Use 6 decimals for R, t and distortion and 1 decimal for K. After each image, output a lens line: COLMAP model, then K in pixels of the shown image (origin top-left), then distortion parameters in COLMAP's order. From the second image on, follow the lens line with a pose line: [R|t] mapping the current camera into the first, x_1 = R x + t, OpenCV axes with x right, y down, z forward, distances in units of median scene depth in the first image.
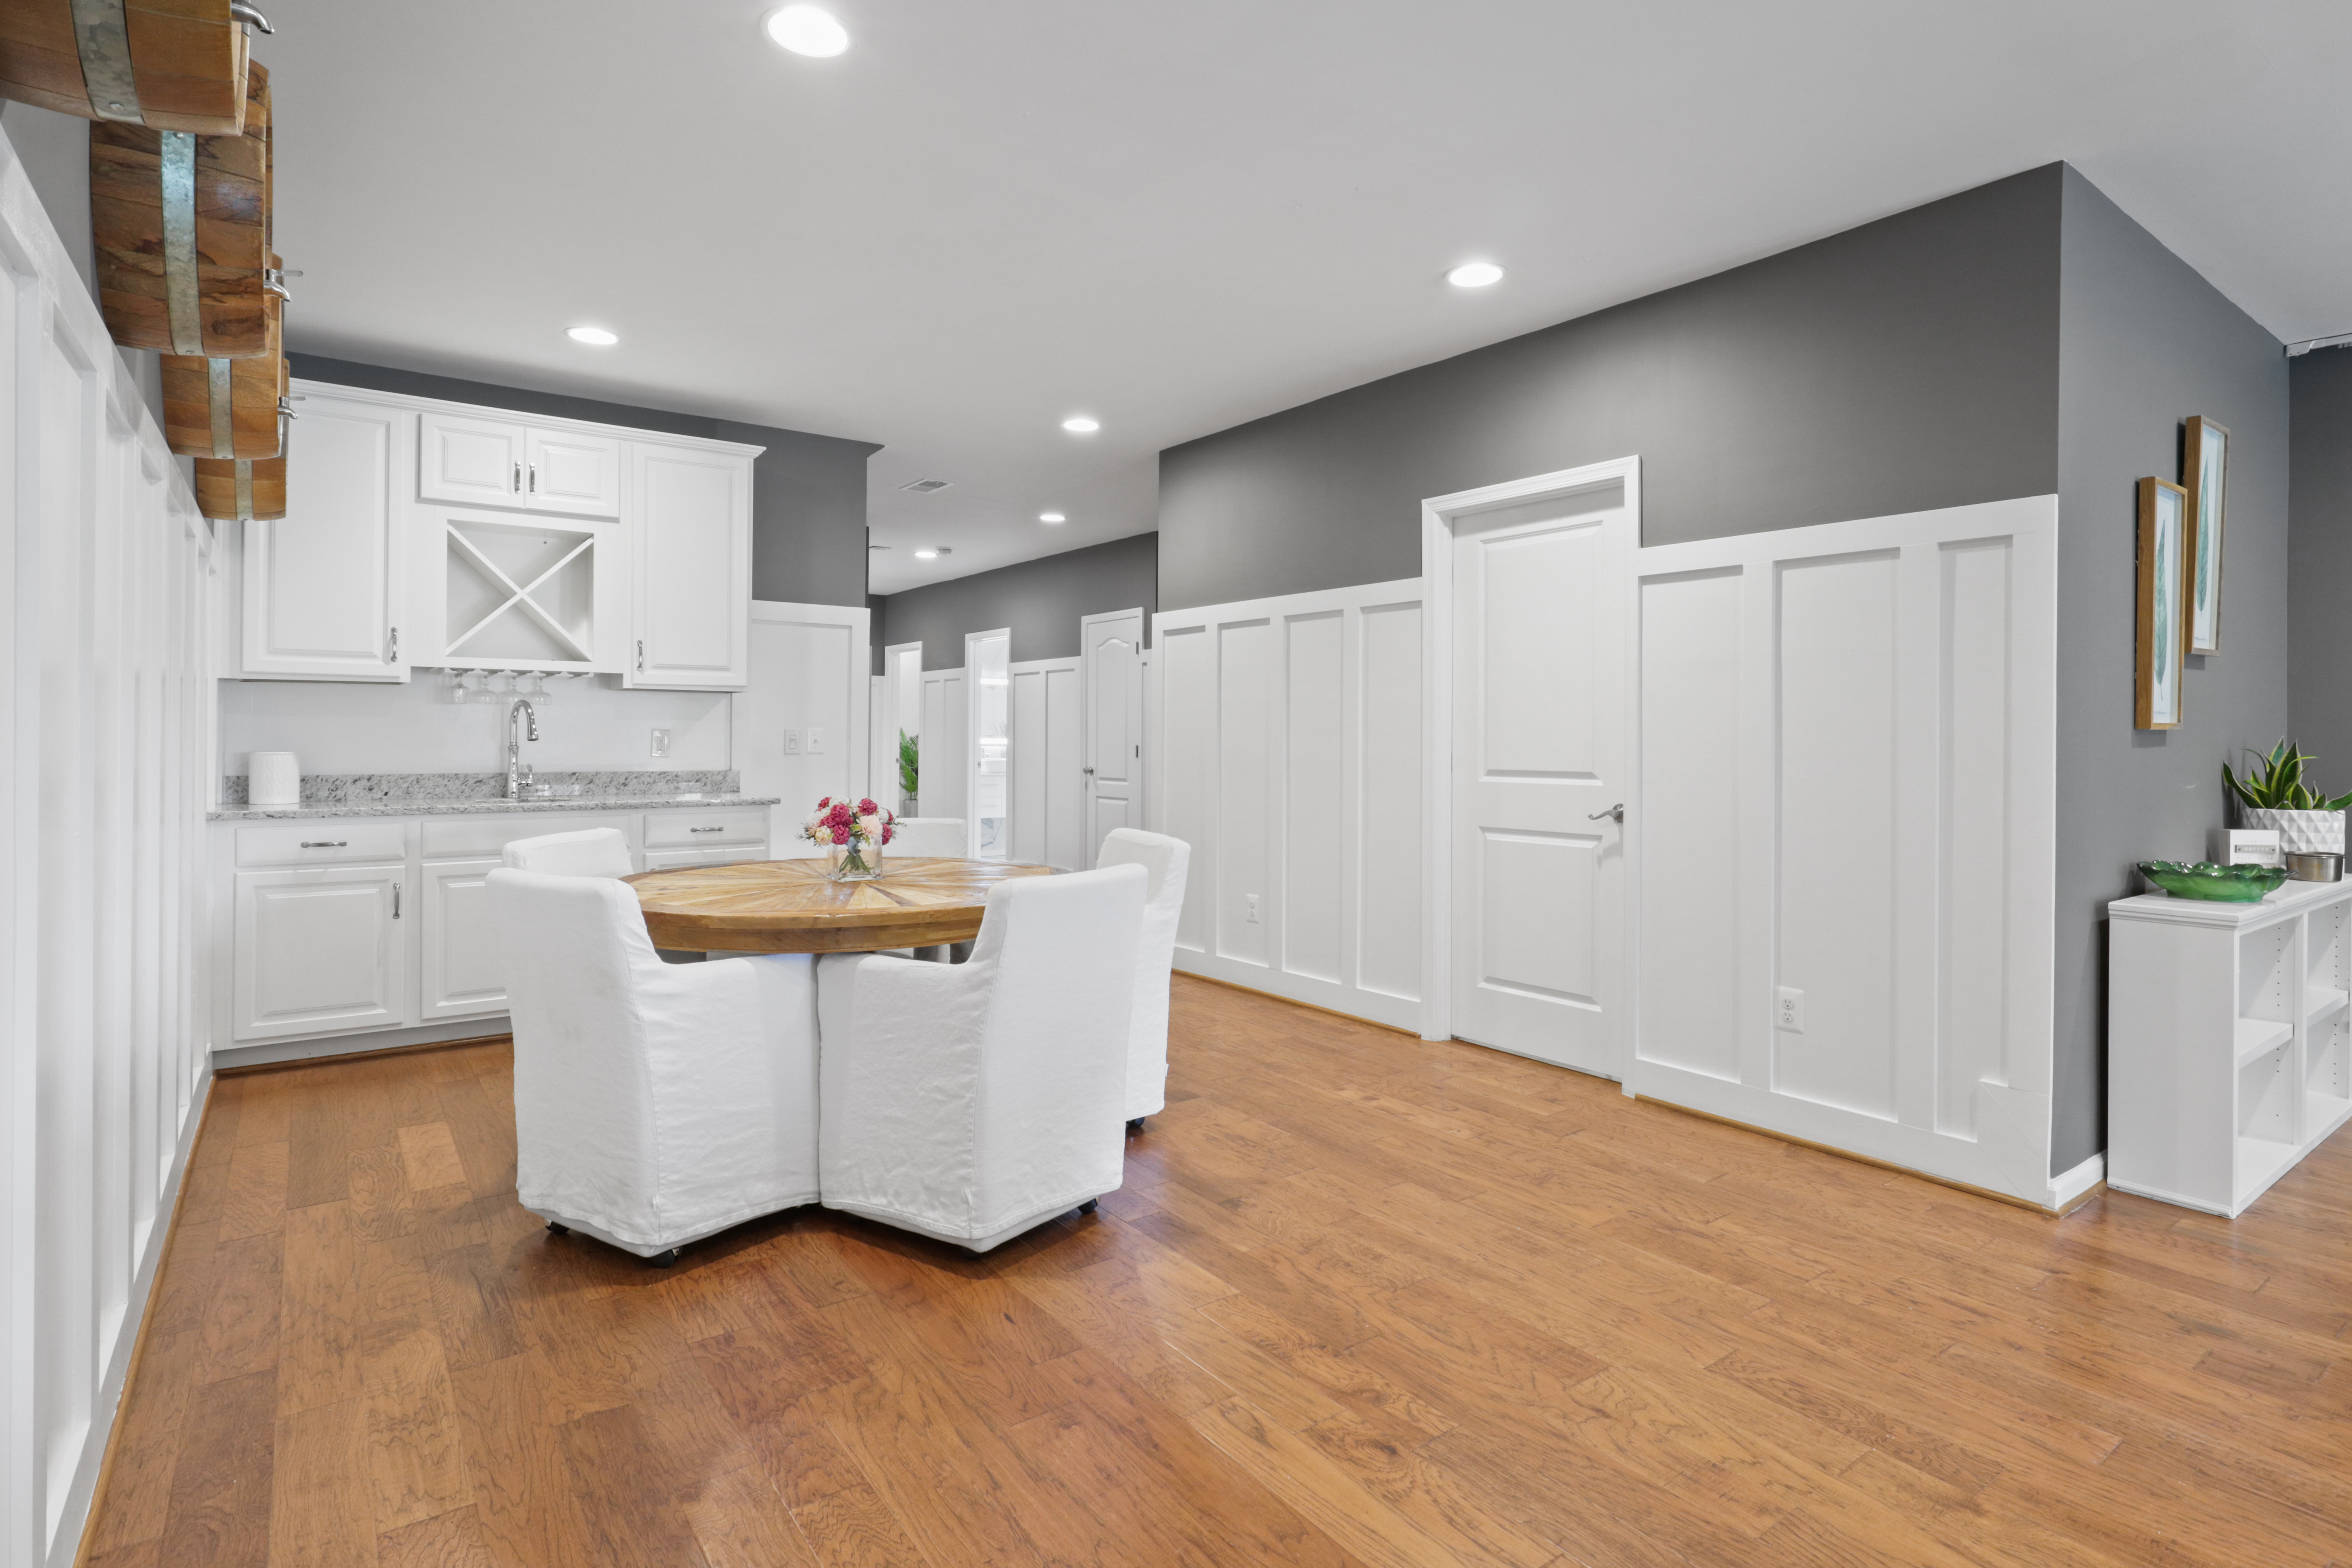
lens RADIAL K [[1173.1, 0, 1163.0], [0, 1173.1, 738.8], [0, 0, 1]] dist [-0.006148, 0.002192]
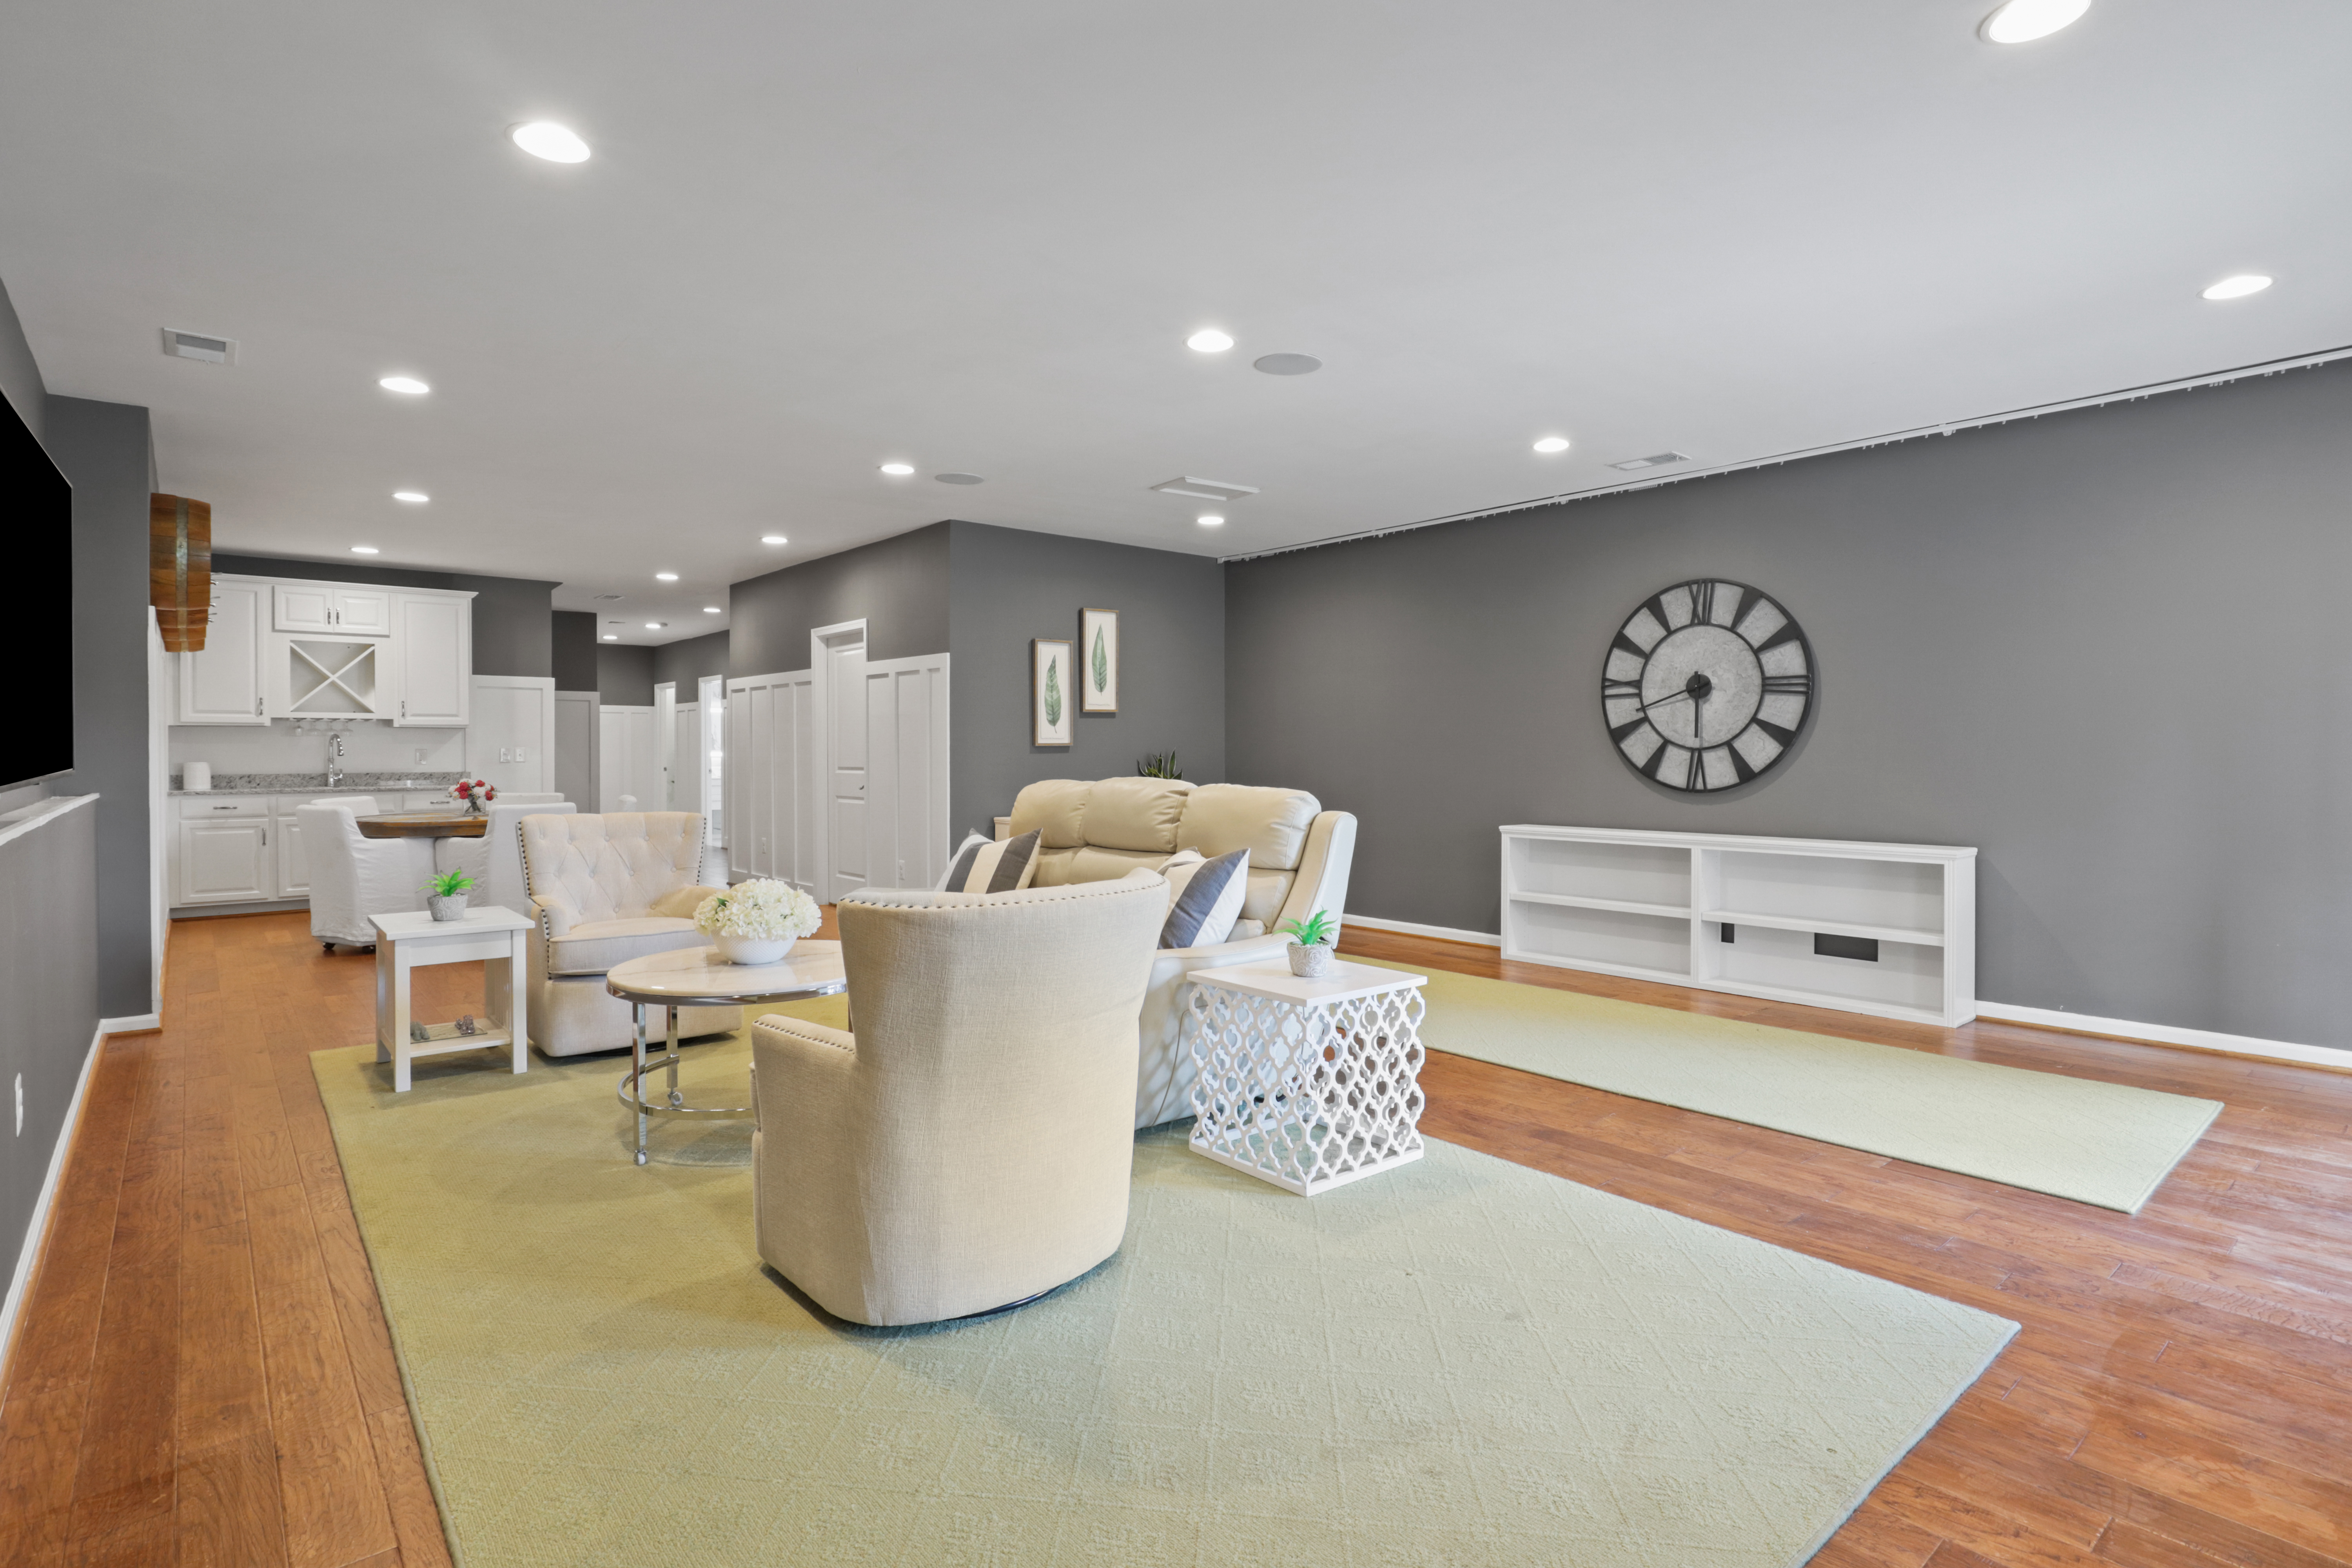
lens RADIAL K [[1173.1, 0, 1184.3], [0, 1173.1, 762.5], [0, 0, 1]] dist [-0.006148, 0.002192]
pose [[0.997078, -0.008762, 0.075882, 0.663570], [0.007978, 0.999912, 0.010626, 0.003104], [-0.075968, -0.009990, 0.997060, -0.966620]]
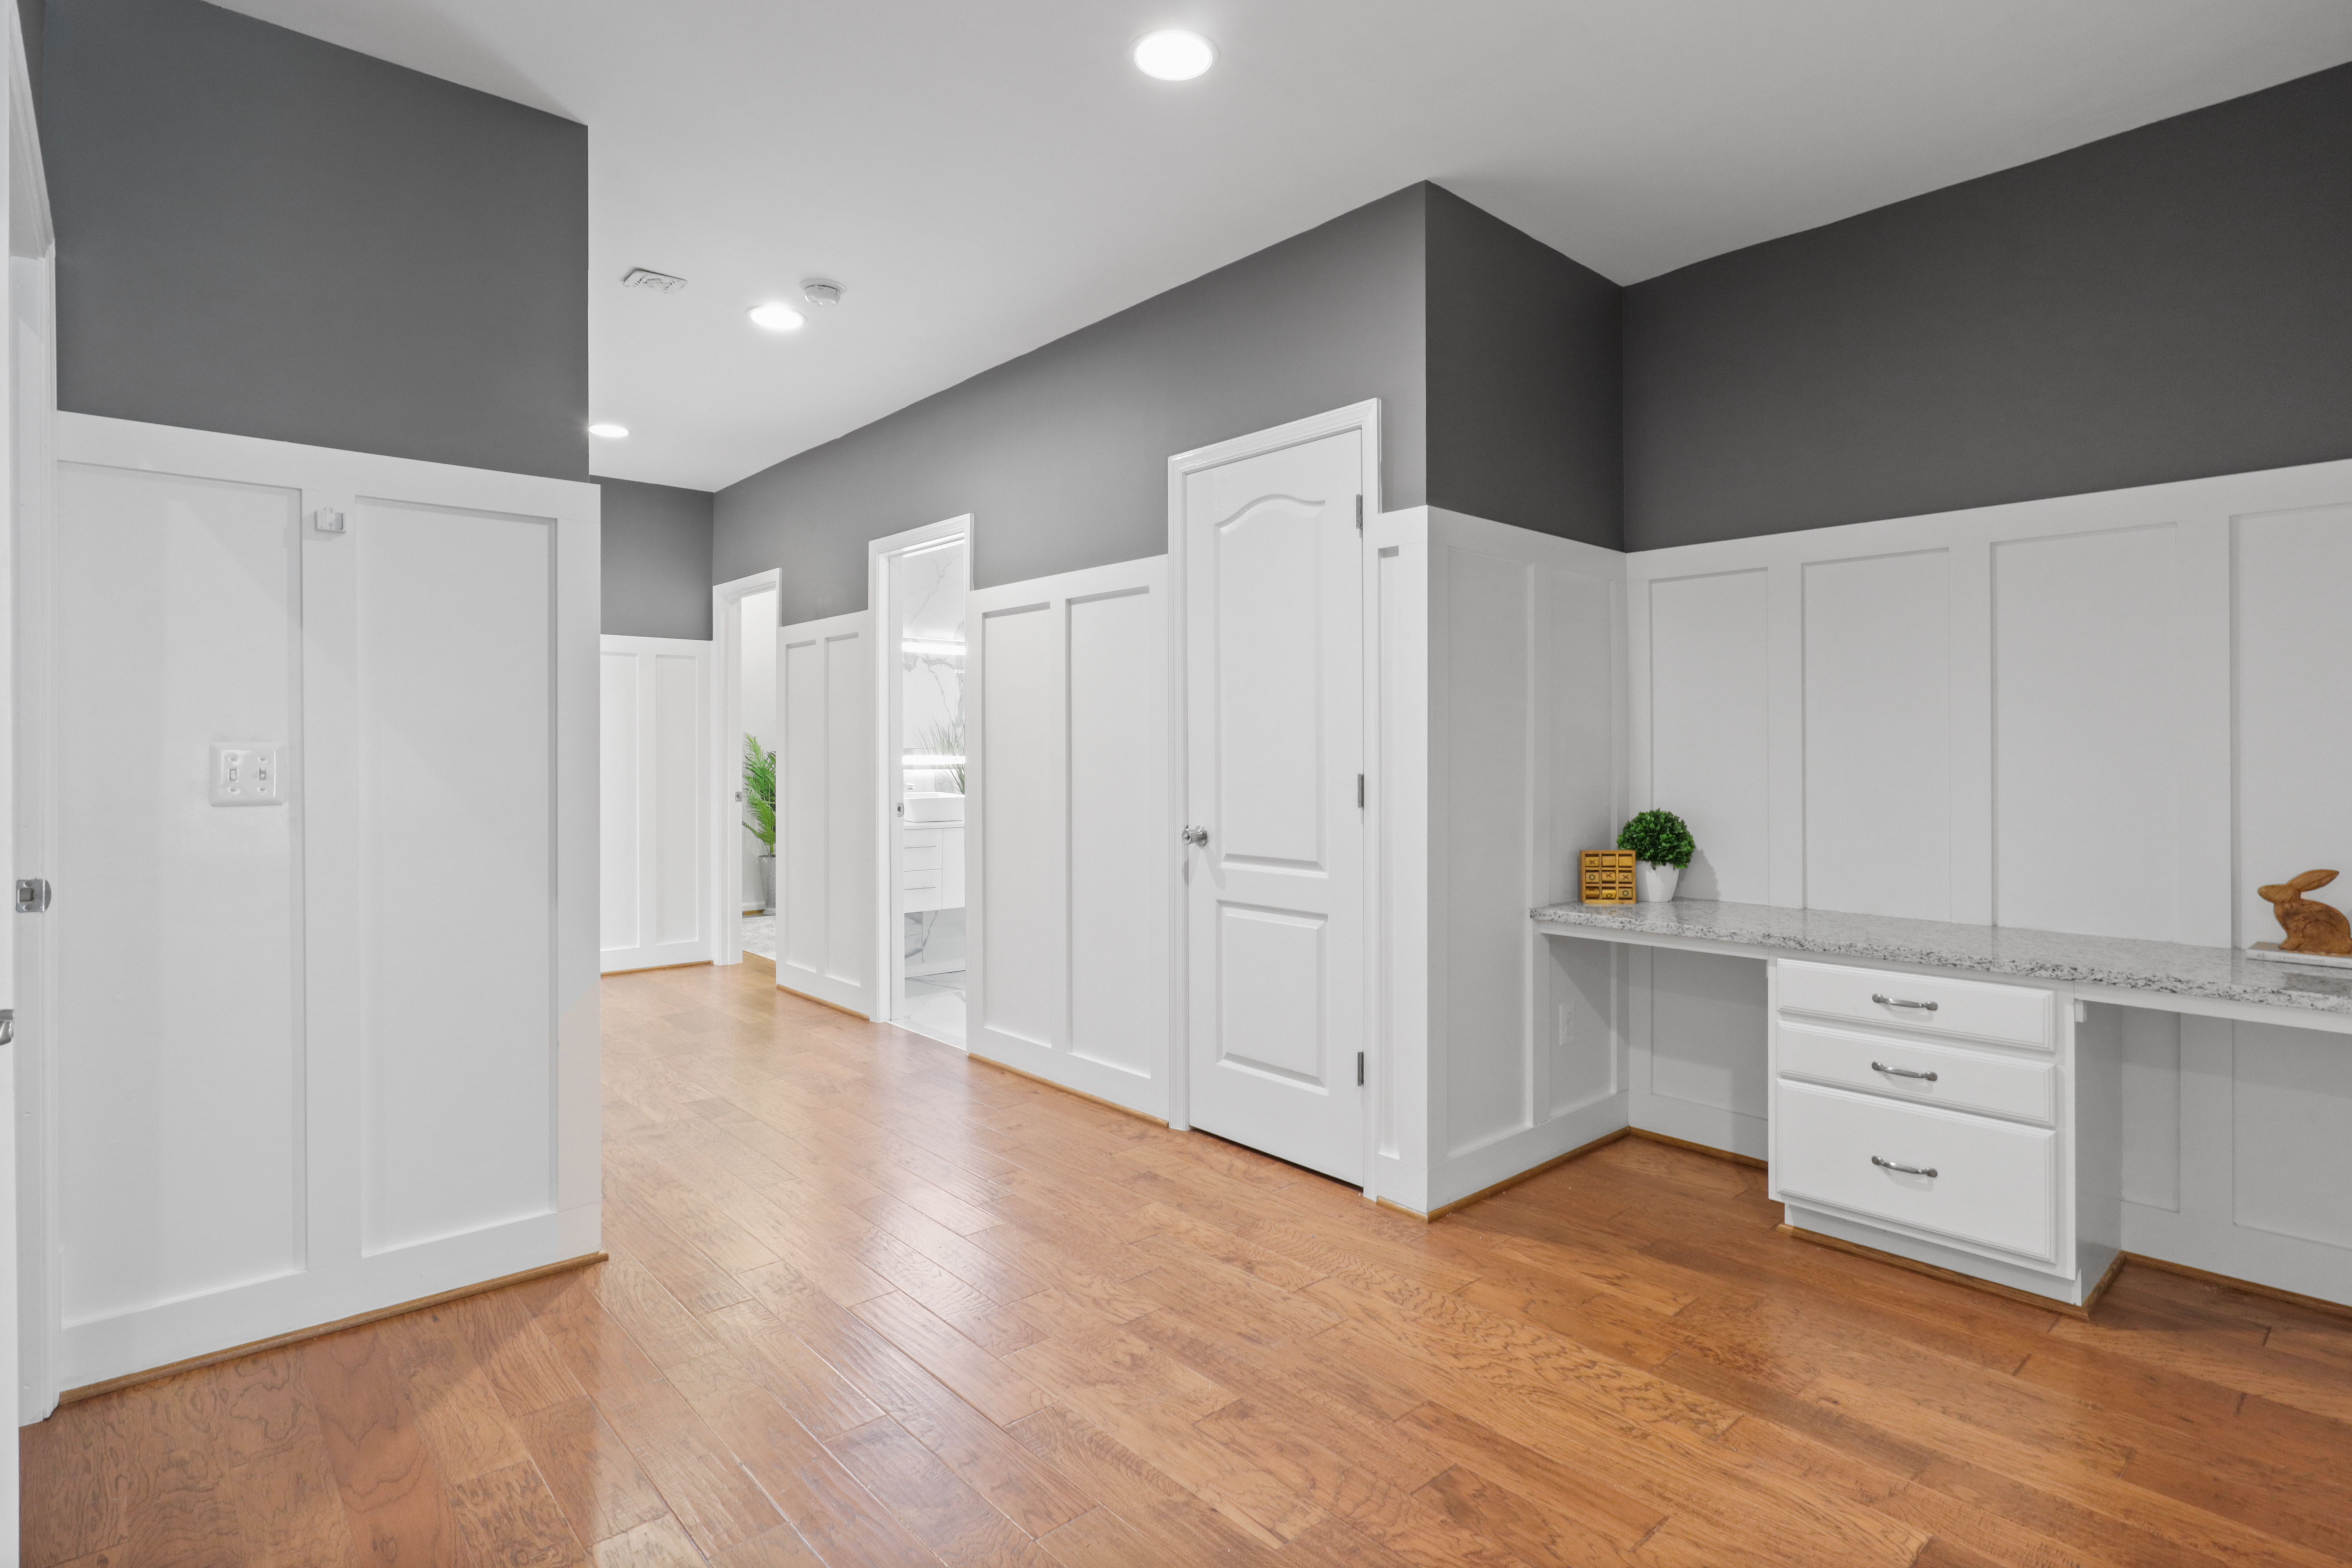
lens RADIAL K [[1173.1, 0, 1180.8], [0, 1173.1, 768.1], [0, 0, 1]] dist [-0.006148, 0.002192]
pose [[0.993635, -0.003613, 0.112590, -0.206952], [0.001856, 0.999875, 0.015701, -0.004704], [-0.112632, -0.015392, 0.993517, 1.087775]]
